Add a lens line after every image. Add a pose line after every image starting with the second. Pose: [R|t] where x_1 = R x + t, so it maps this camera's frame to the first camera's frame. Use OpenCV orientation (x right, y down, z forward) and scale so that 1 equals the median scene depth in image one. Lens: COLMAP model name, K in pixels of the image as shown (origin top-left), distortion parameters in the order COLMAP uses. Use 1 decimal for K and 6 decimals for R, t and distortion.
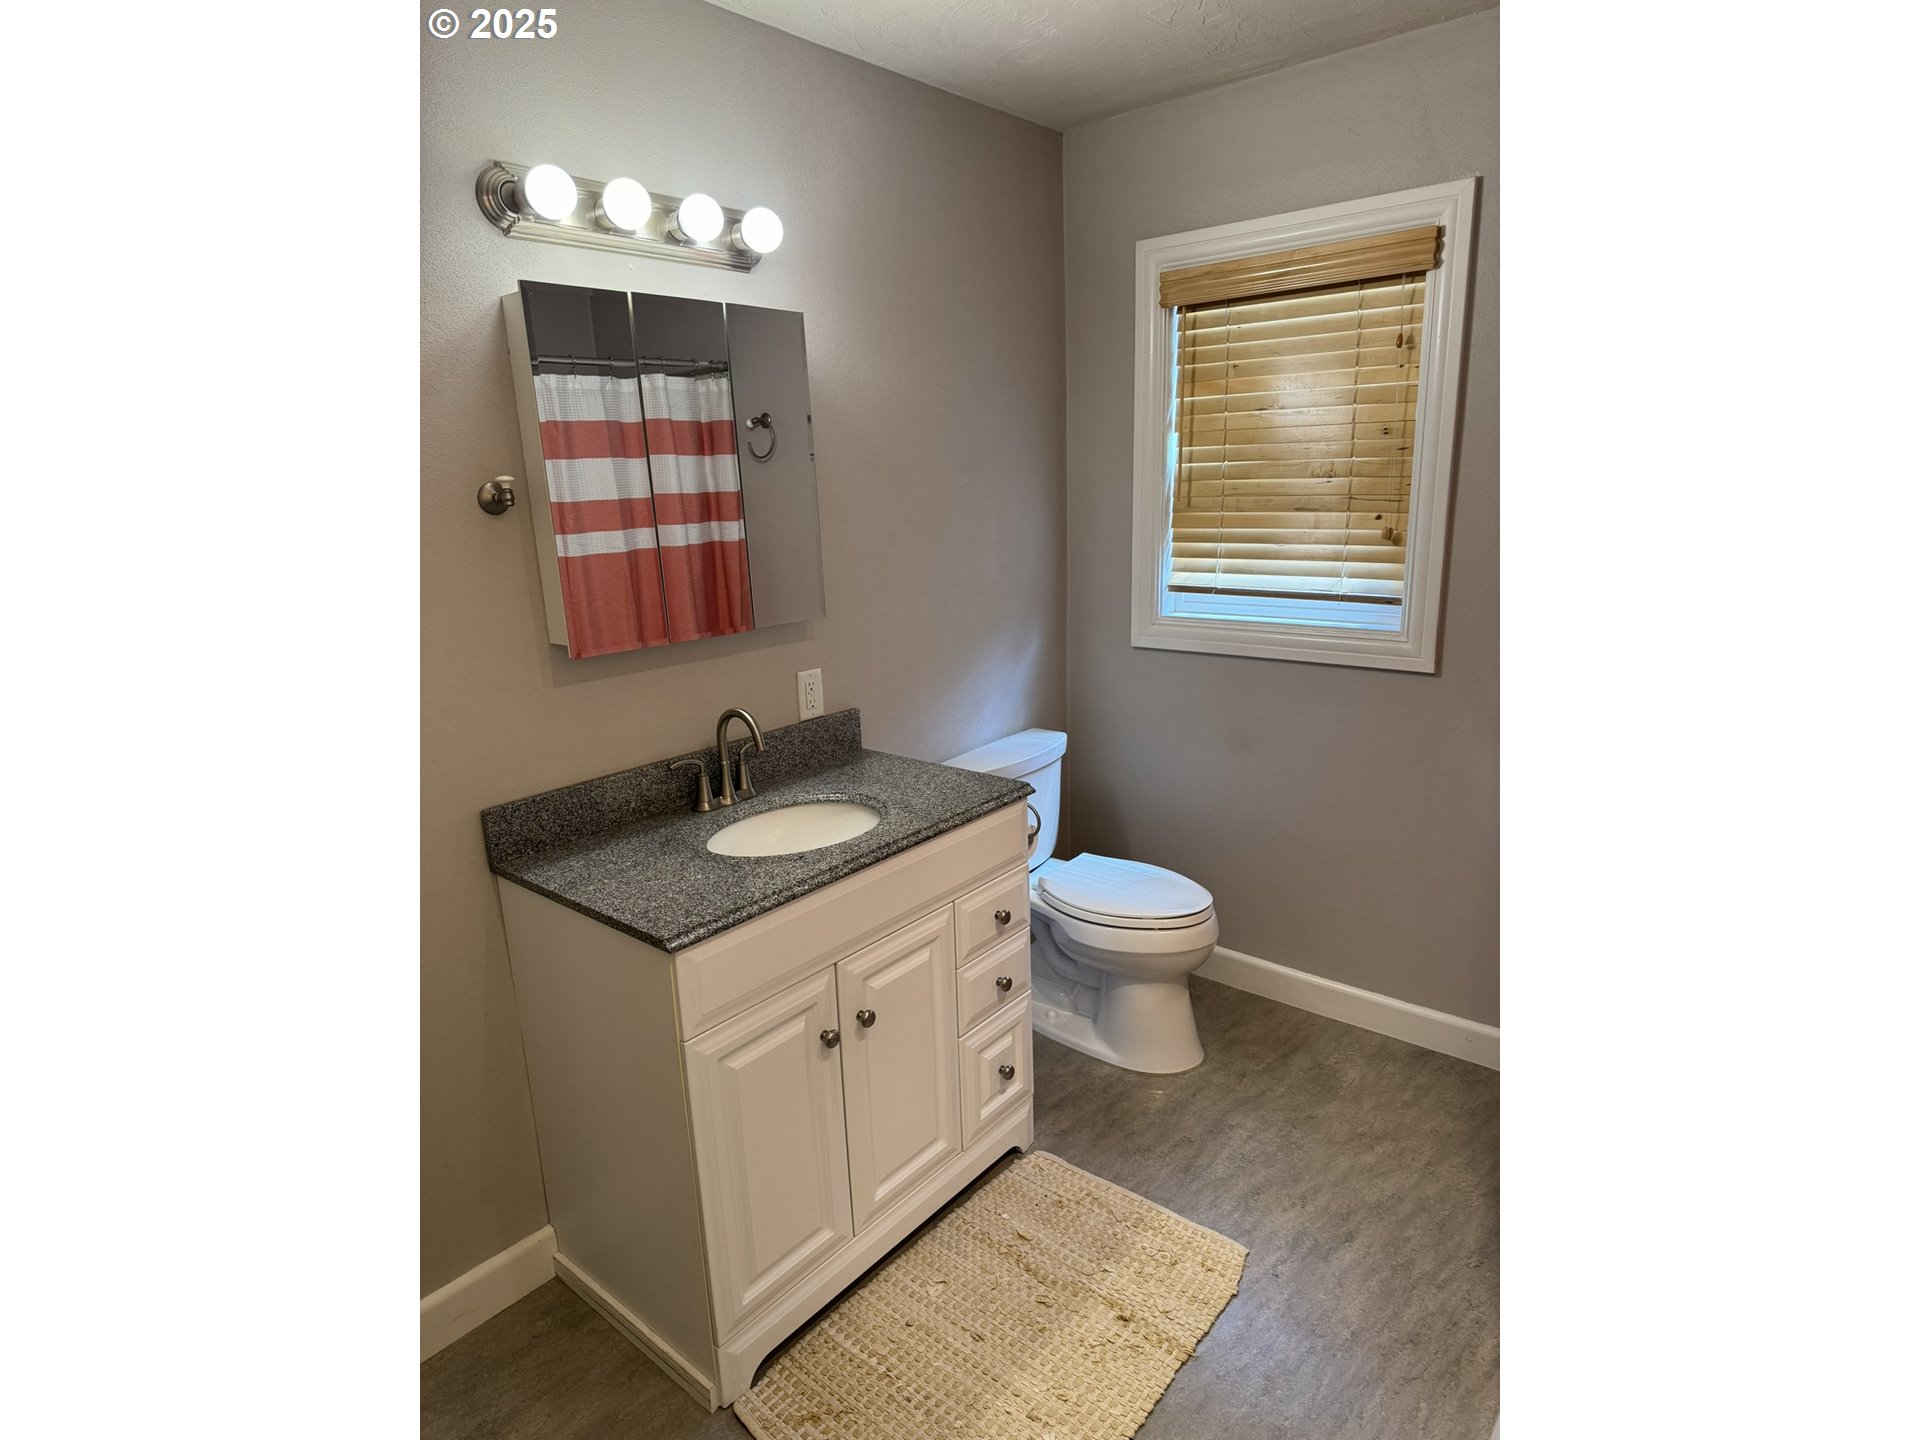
lens RADIAL K [[1002.9, 0, 956.8], [0, 1002.9, 708.9], [0, 0, 1]] dist [0.076284, -0.092710]
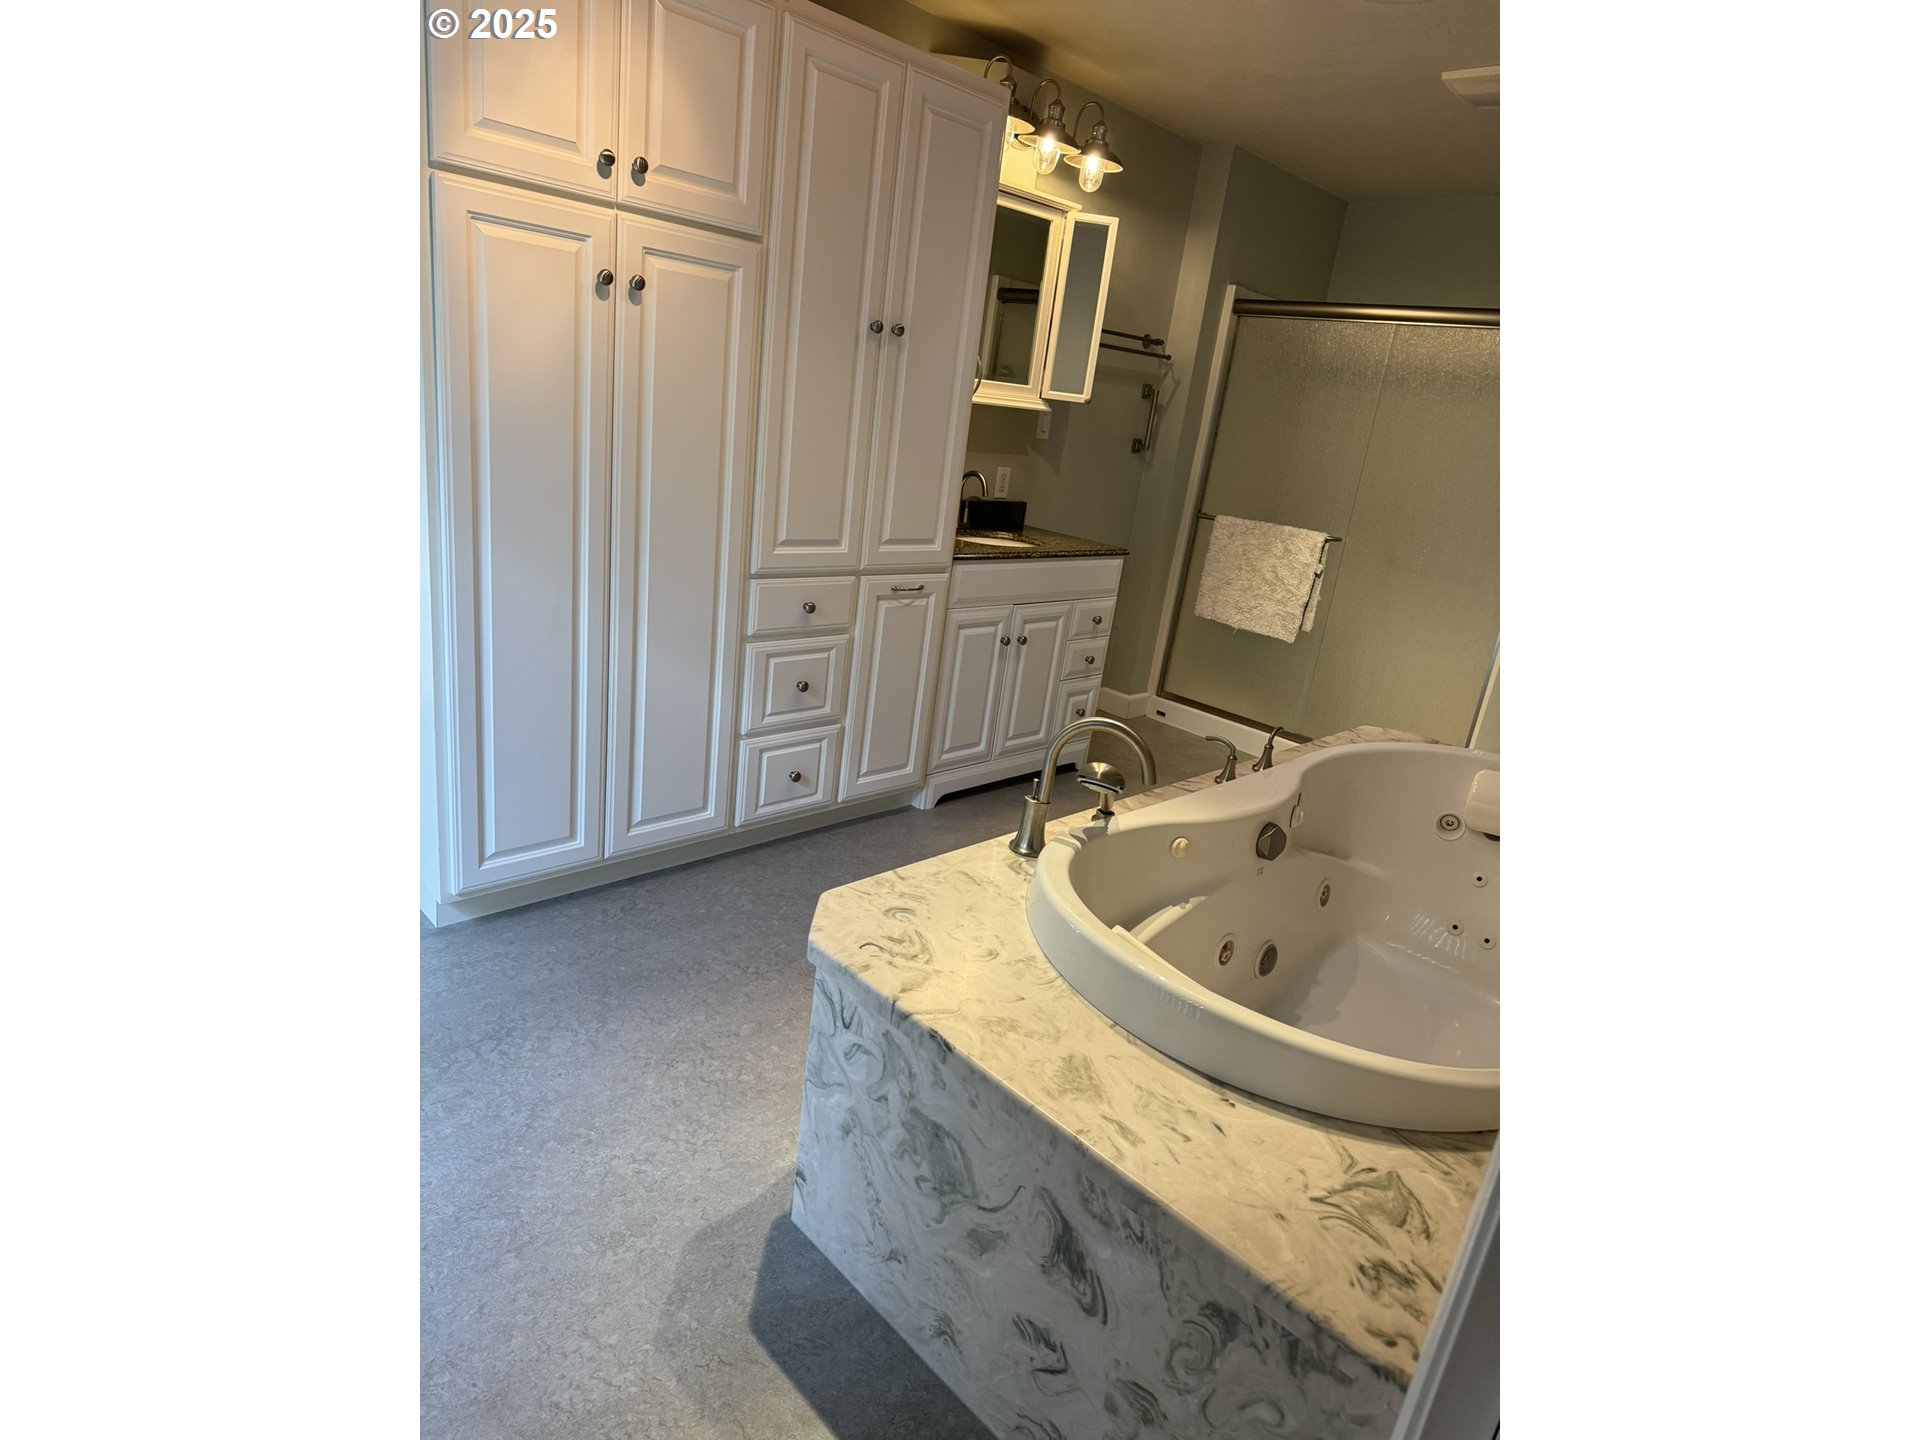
lens RADIAL K [[1002.9, 0, 956.8], [0, 1002.9, 708.9], [0, 0, 1]] dist [0.076284, -0.092710]
pose [[0.981691, 0.183714, -0.050324, -0.080717], [-0.179627, 0.980767, 0.076356, 0.279154], [0.063384, -0.065918, 0.995810, -0.809150]]
